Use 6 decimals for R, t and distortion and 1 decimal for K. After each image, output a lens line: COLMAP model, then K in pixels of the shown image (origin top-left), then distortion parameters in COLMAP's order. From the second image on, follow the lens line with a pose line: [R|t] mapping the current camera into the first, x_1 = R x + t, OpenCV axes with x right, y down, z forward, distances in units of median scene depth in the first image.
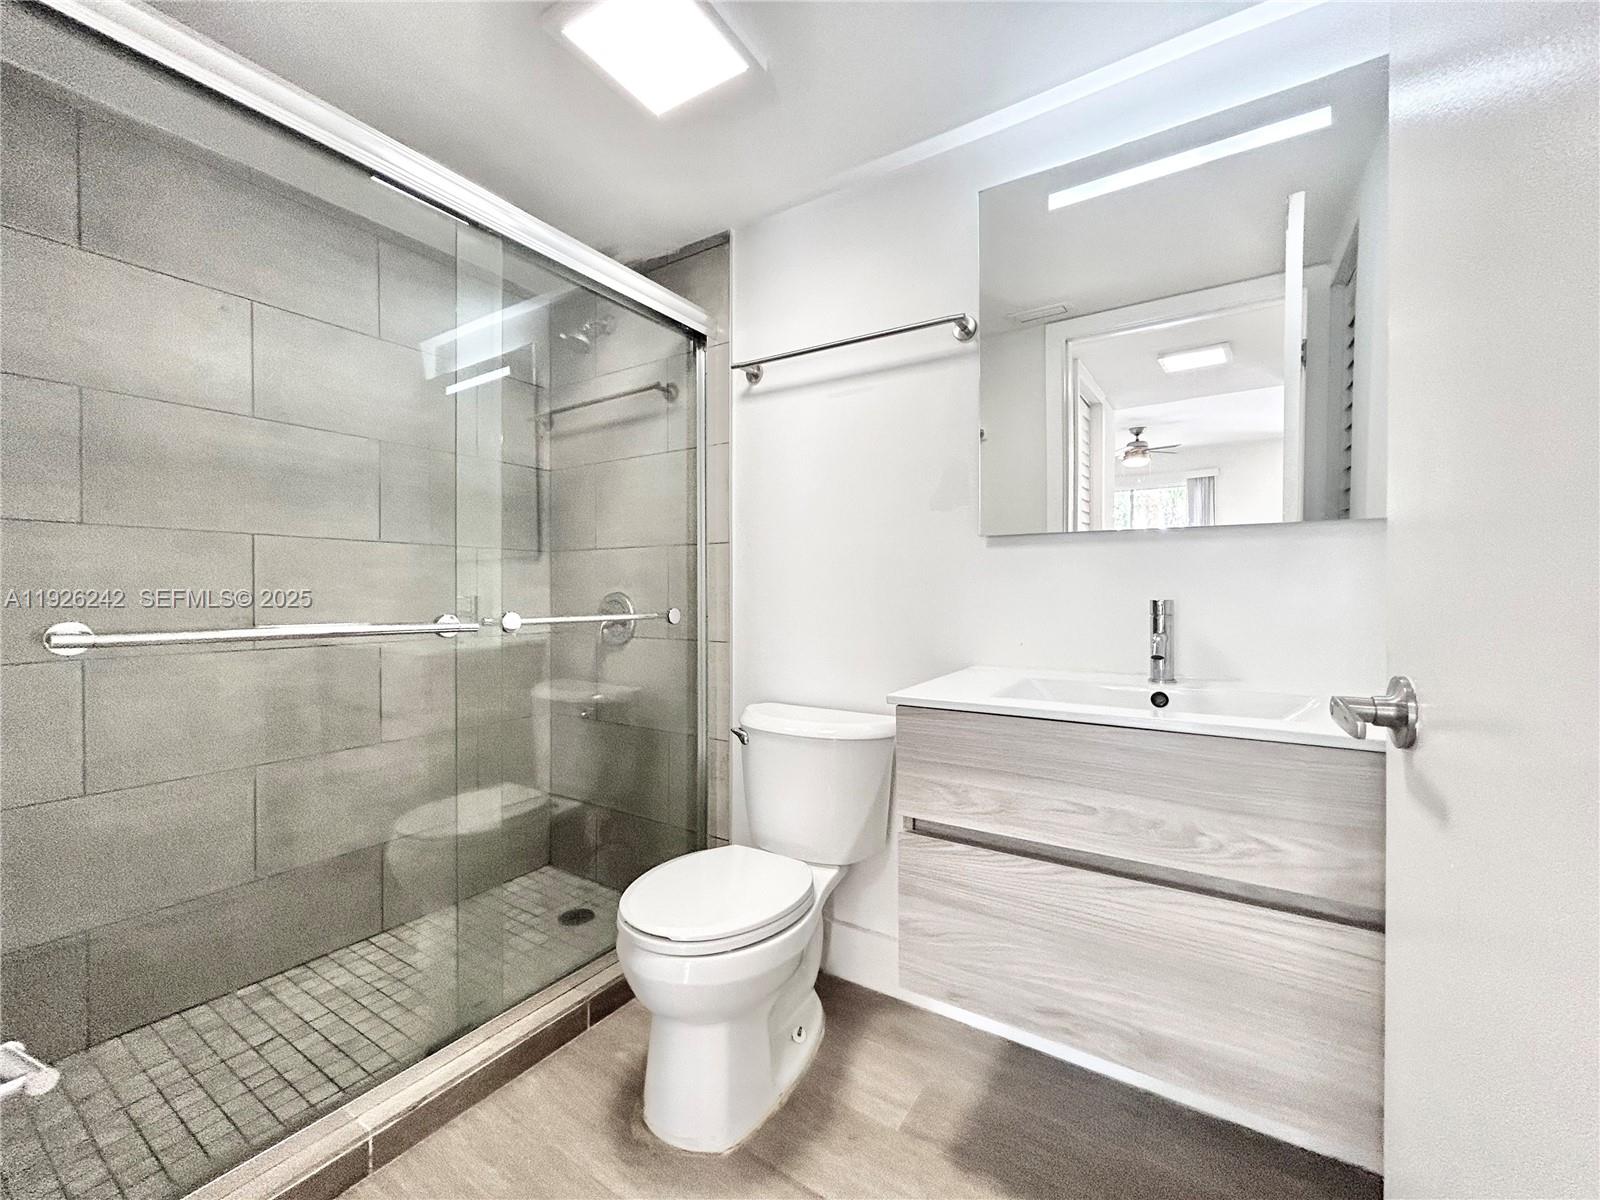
lens RADIAL K [[650.0, 0, 801.6], [0, 650.0, 598.1], [0, 0, 1]] dist [-0.001675, 0.000224]
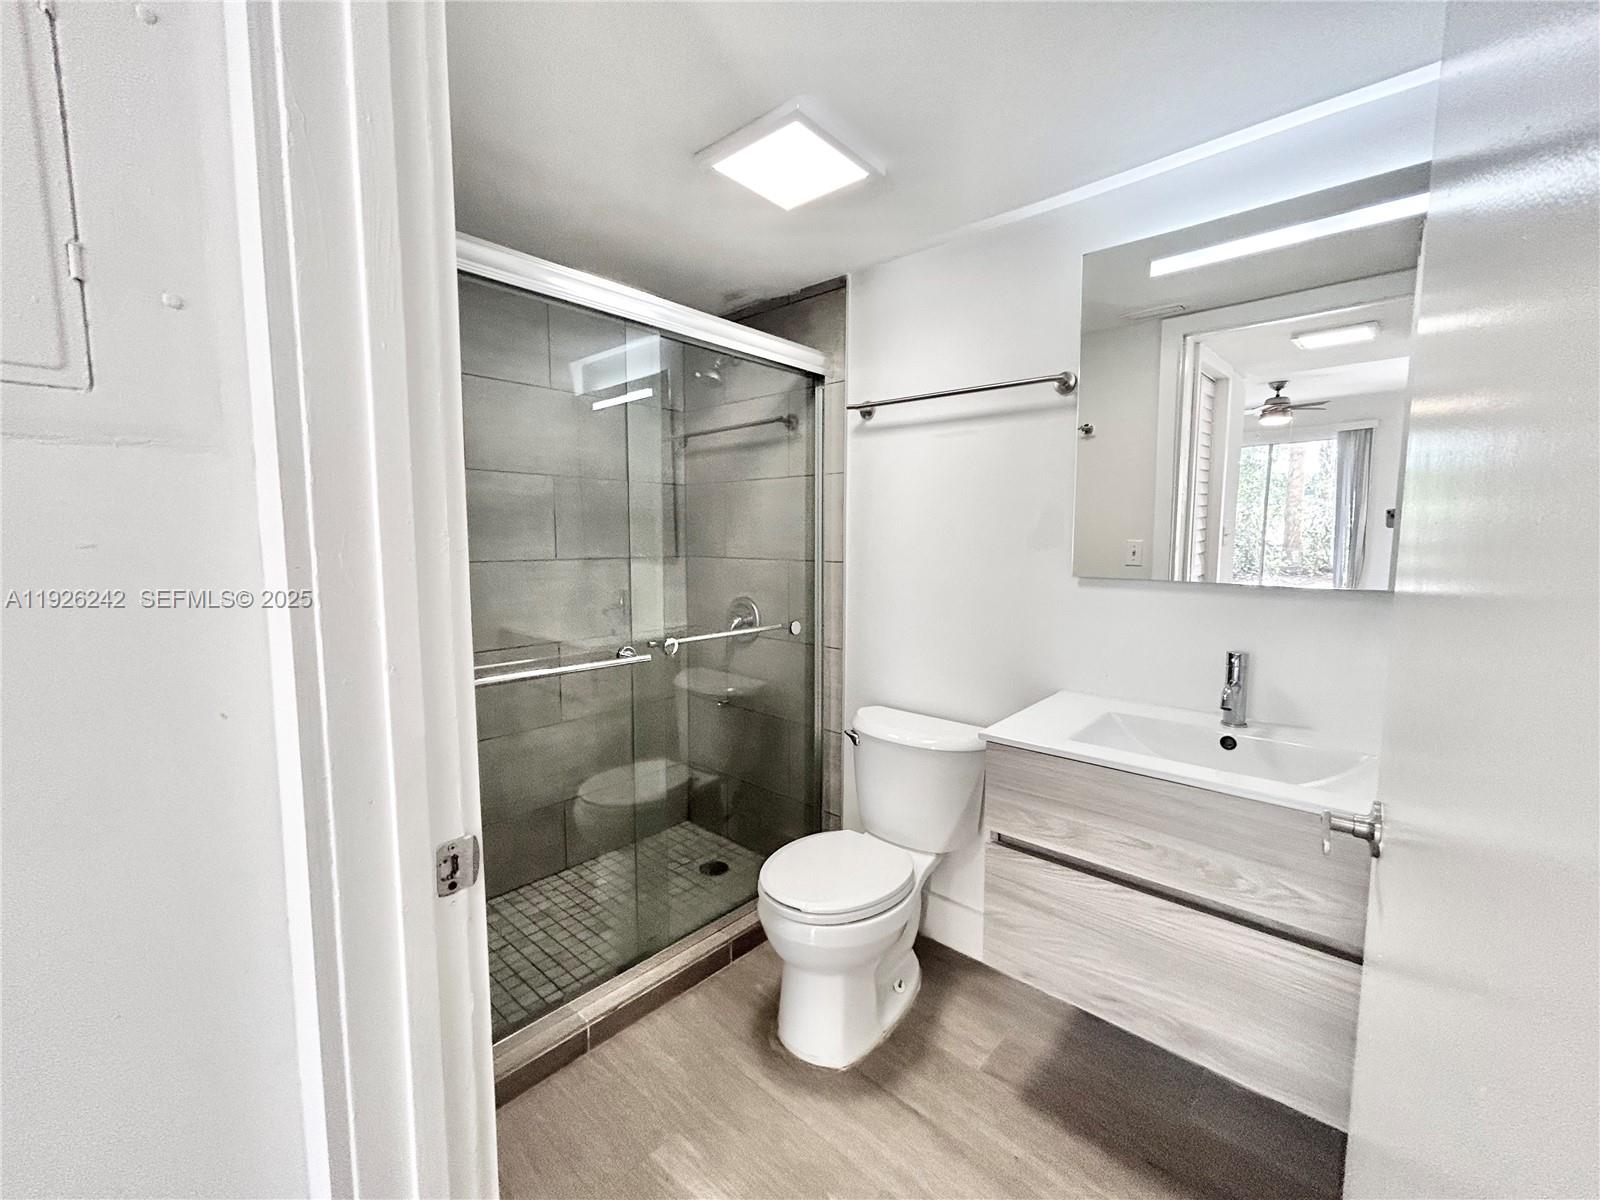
lens RADIAL K [[652.7, 0, 801.4], [0, 652.7, 597.2], [0, 0, 1]] dist [-0.002299, 0.000312]
pose [[0.987726, 0.016967, -0.155273, -0.006508], [-0.003654, 0.996321, 0.085628, -0.127921], [0.156154, -0.084009, 0.984154, -0.139934]]
